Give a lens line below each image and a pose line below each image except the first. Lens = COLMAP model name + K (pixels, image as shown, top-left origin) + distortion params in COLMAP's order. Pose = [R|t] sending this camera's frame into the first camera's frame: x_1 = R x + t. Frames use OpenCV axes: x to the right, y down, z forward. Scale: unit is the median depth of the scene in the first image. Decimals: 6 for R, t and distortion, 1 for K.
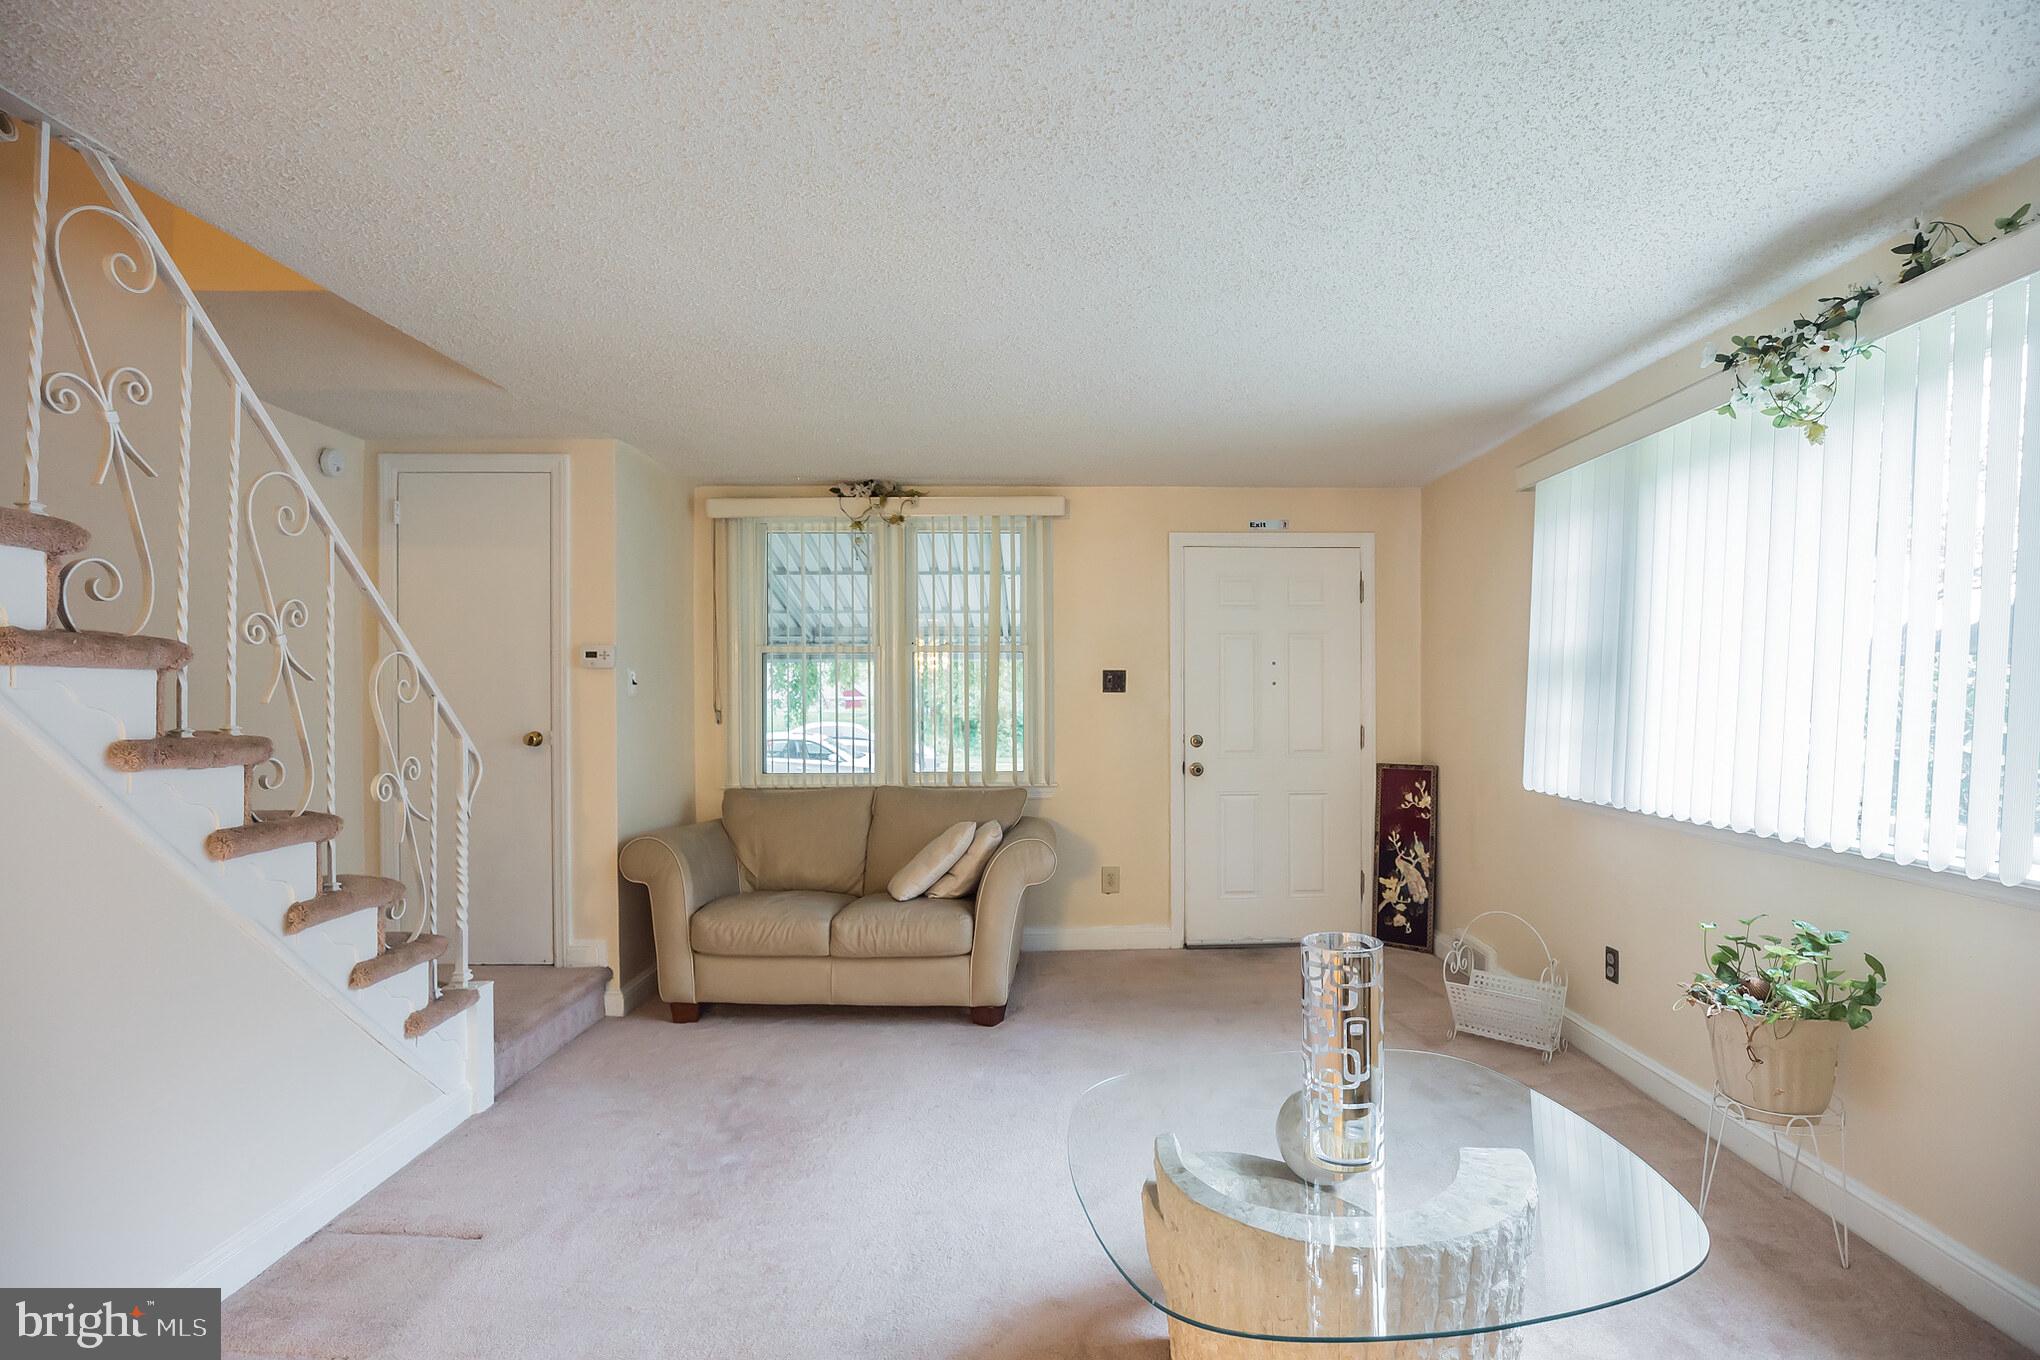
lens RADIAL K [[1004.5, 0, 1018.9], [0, 1004.5, 698.6], [0, 0, 1]] dist [-0.027544, 0.002136]
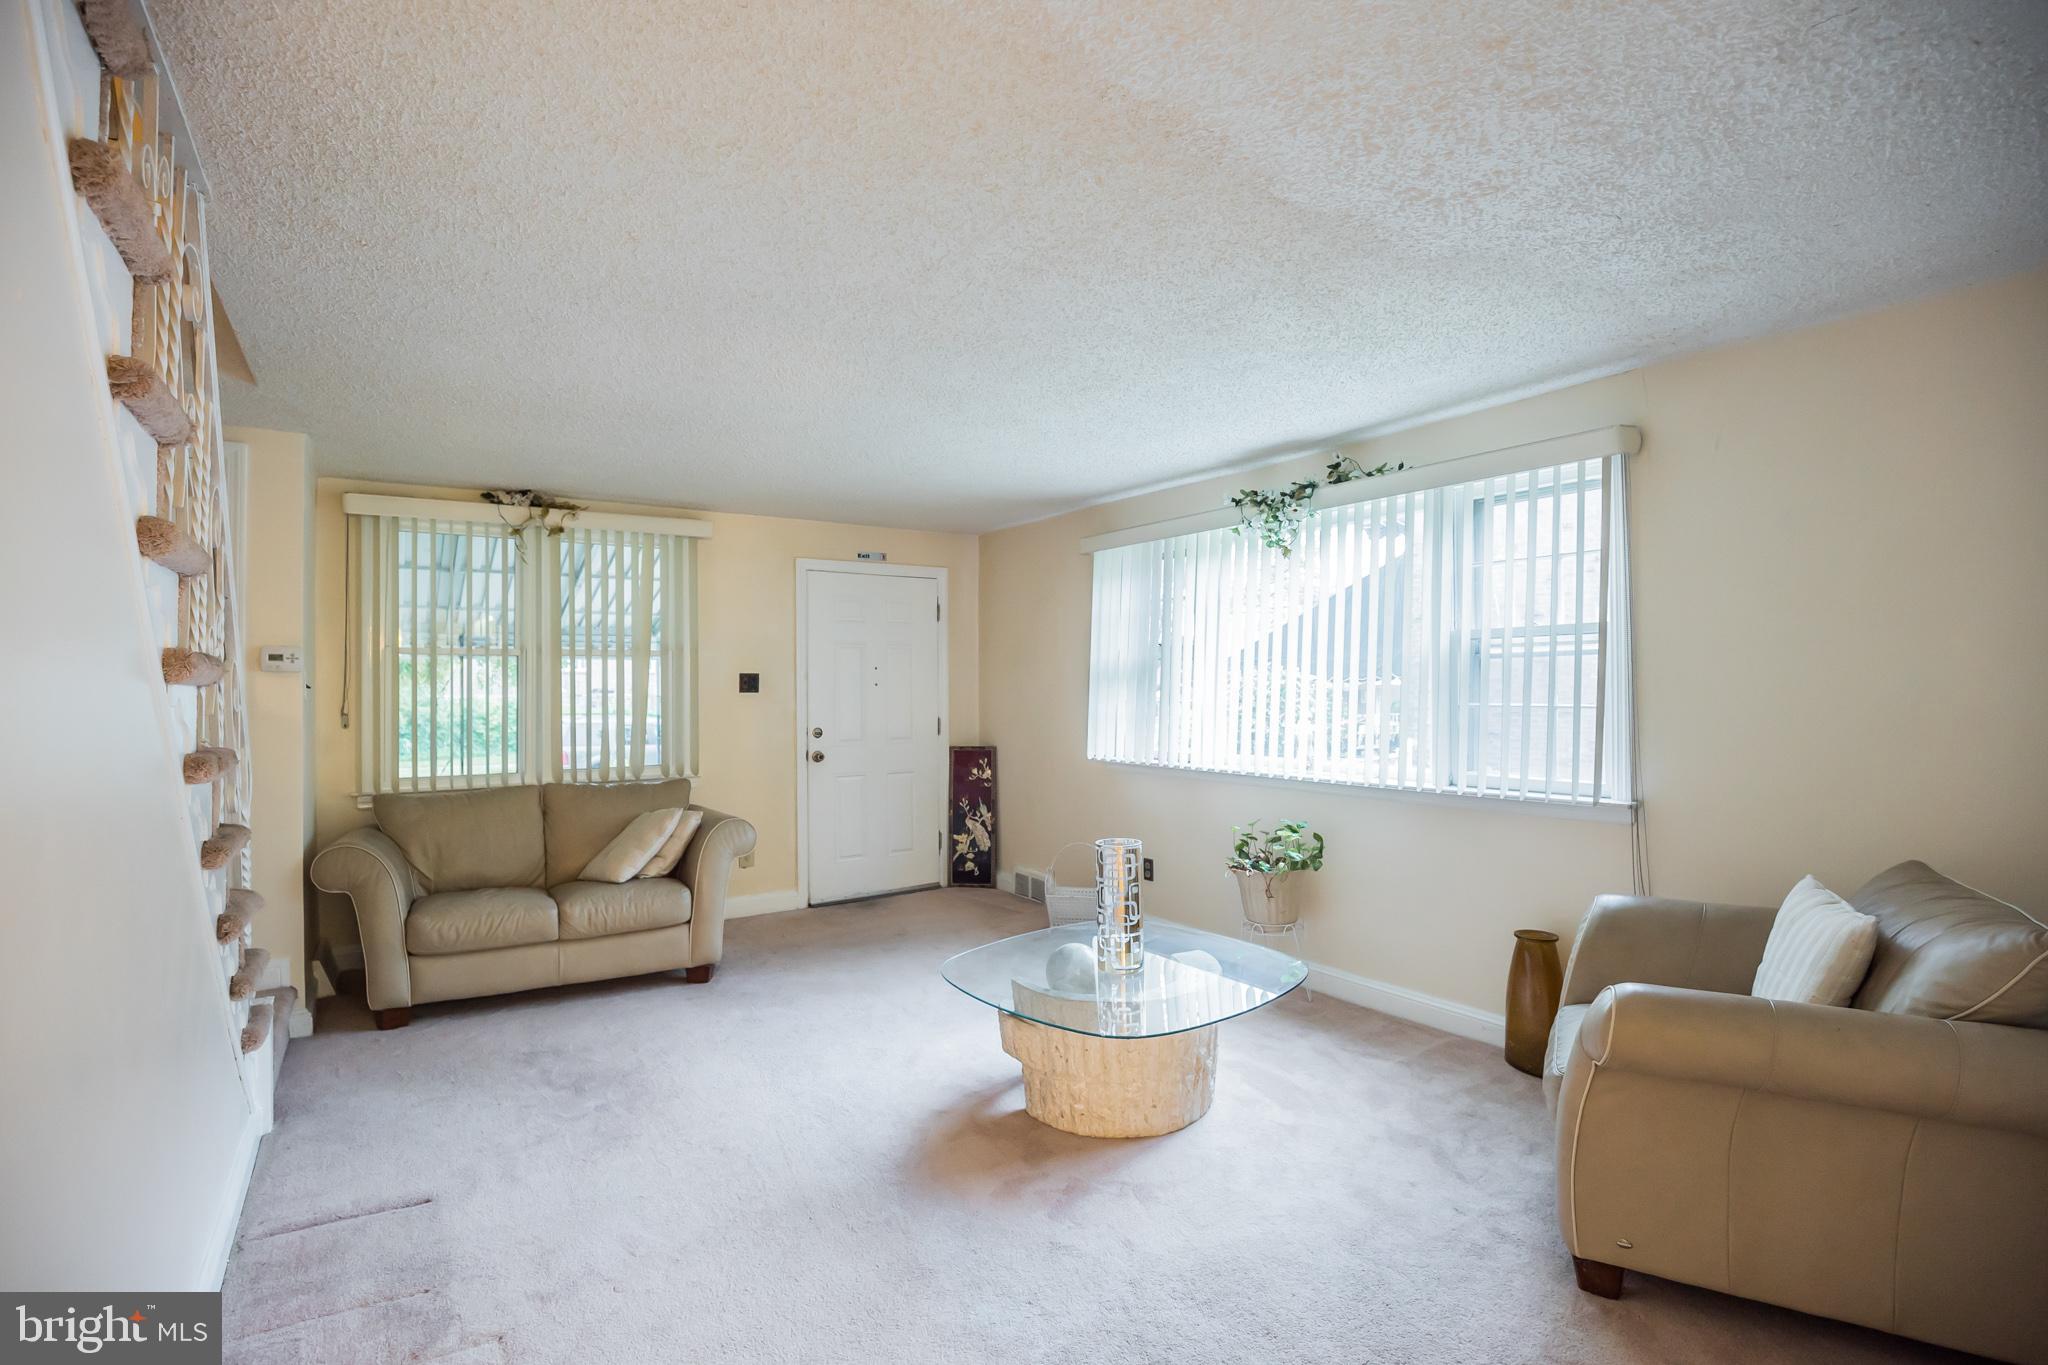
lens RADIAL K [[953.4, 0, 1021.6], [0, 953.4, 676.4], [0, 0, 1]] dist [-0.016032, -0.000121]
pose [[0.848735, 0.003586, 0.528806, -0.289820], [0.005966, 0.999848, -0.016356, -0.006714], [-0.528784, 0.017037, 0.848585, -0.127787]]
